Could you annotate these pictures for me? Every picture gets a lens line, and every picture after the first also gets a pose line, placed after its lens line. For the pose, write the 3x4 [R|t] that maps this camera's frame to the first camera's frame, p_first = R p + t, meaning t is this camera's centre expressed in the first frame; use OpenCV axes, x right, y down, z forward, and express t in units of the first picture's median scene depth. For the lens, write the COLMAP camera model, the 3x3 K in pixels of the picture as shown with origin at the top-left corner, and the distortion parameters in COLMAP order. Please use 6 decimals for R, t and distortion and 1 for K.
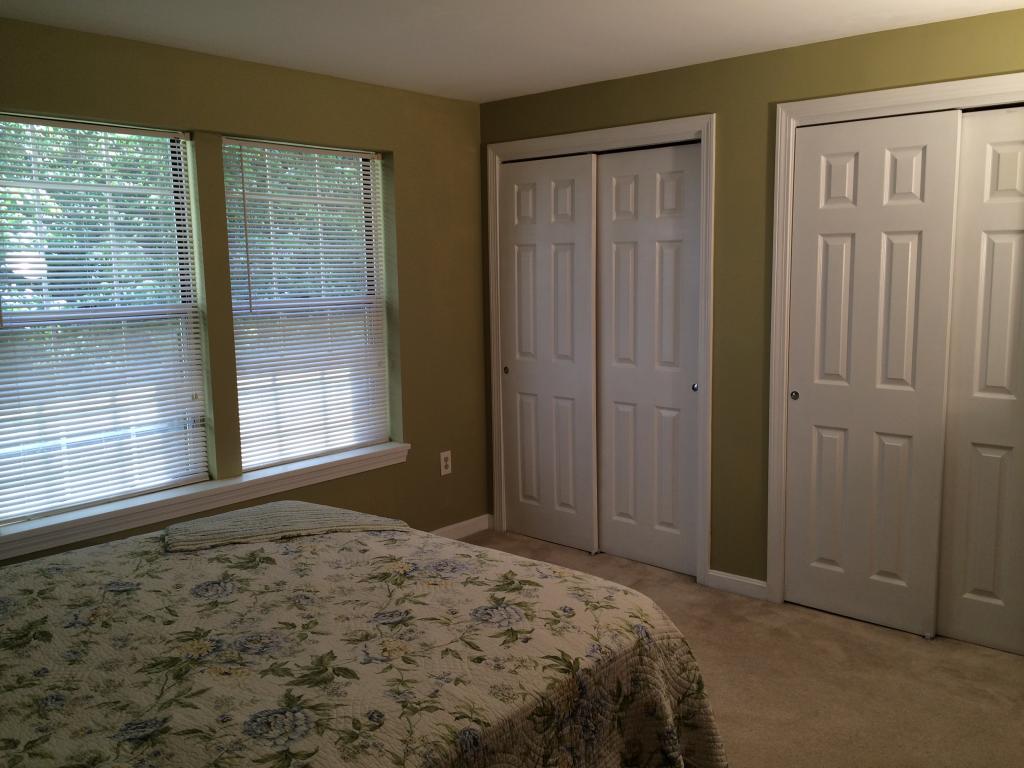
lens RADIAL K [[860.0, 0, 516.8], [0, 860.0, 382.1], [0, 0, 1]] dist [0.069621, -0.092309]
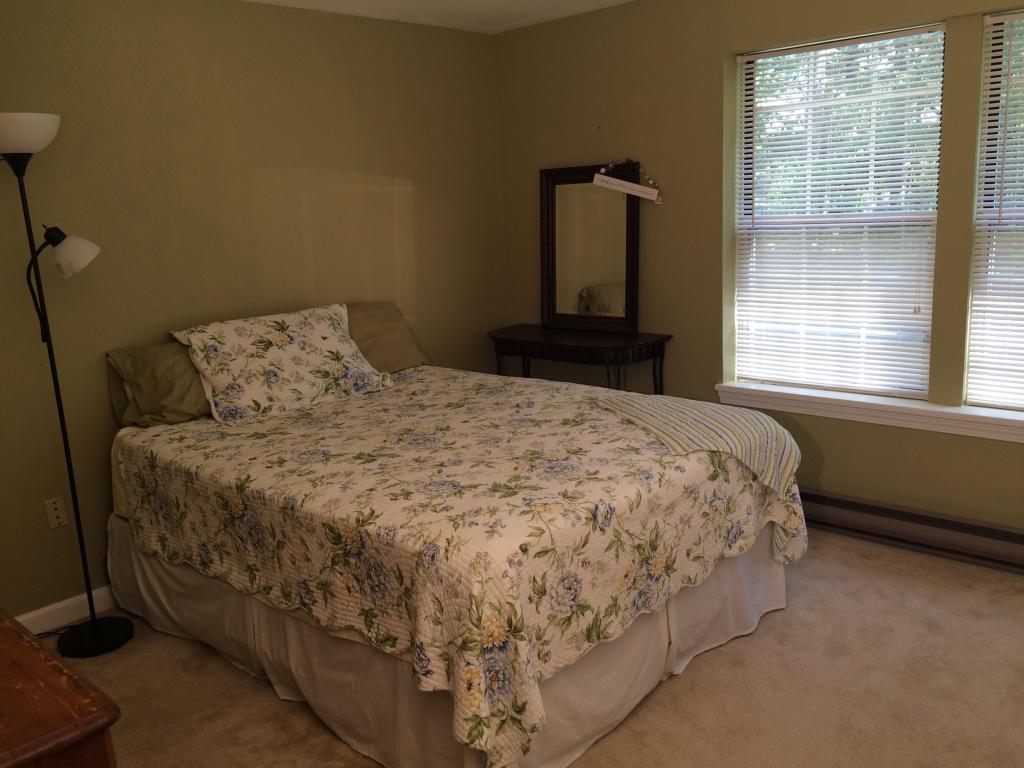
lens RADIAL K [[860.0, 0, 517.3], [0, 860.0, 382.8], [0, 0, 1]] dist [0.069621, -0.092309]
pose [[-0.016660, 0.228403, -0.973424, 1.047038], [-0.084714, 0.969736, 0.228988, -0.154979], [0.996266, 0.086278, 0.003193, 0.998060]]
